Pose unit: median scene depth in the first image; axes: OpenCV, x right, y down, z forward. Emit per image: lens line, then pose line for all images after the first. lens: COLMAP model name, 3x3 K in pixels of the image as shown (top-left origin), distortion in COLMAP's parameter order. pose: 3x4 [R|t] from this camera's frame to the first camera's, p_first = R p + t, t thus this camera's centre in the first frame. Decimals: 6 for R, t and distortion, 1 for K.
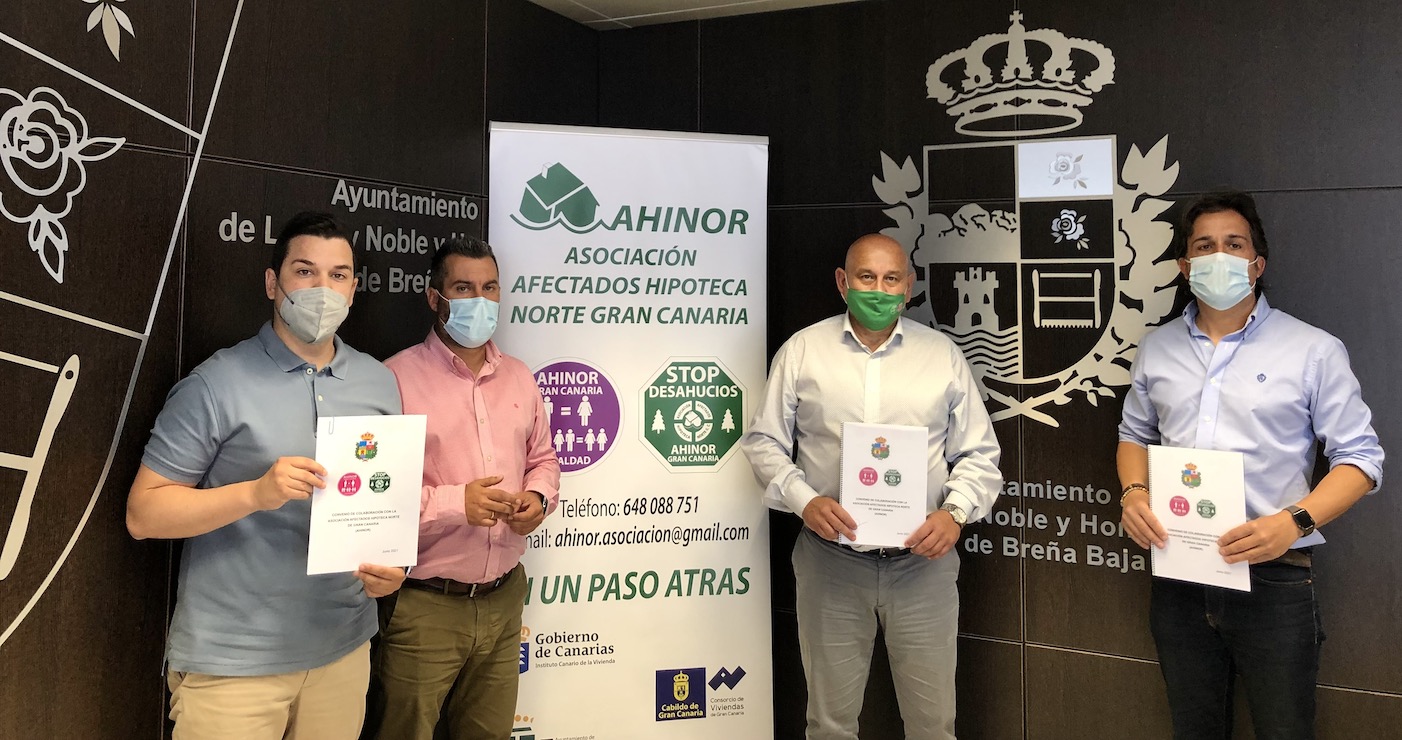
lens RADIAL K [[1135.1, 0, 678.8], [0, 1135.1, 207.0], [0, 0, 1]] dist [-0.003274, -0.030412]
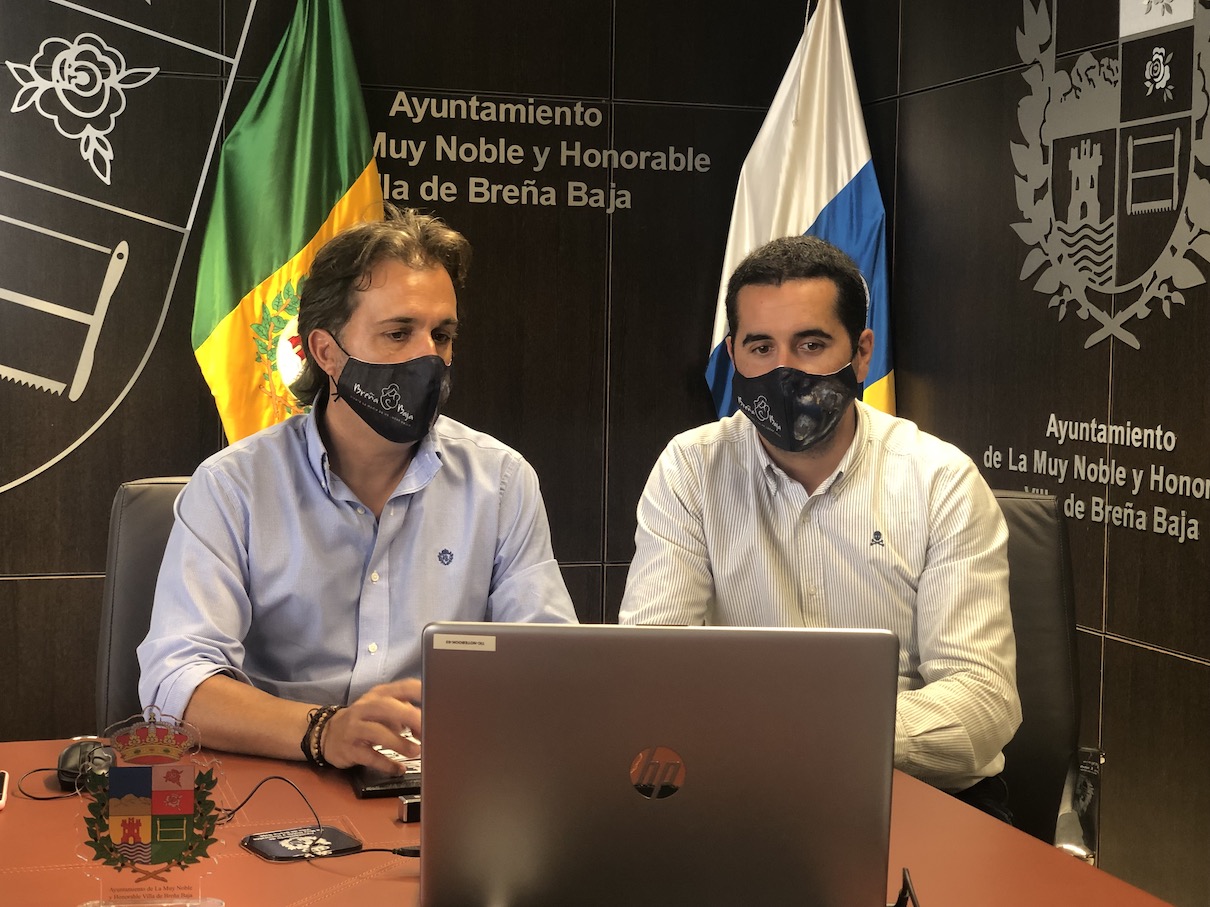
lens RADIAL K [[1892.0, 0, 592.9], [0, 1892.0, 478.4], [0, 0, 1]] dist [0.012065, 0.000000]
pose [[0.707771, 0.054096, -0.704367, 0.952872], [0.048249, 0.991034, 0.124594, 0.106817], [0.704792, -0.122168, 0.698815, -0.118584]]
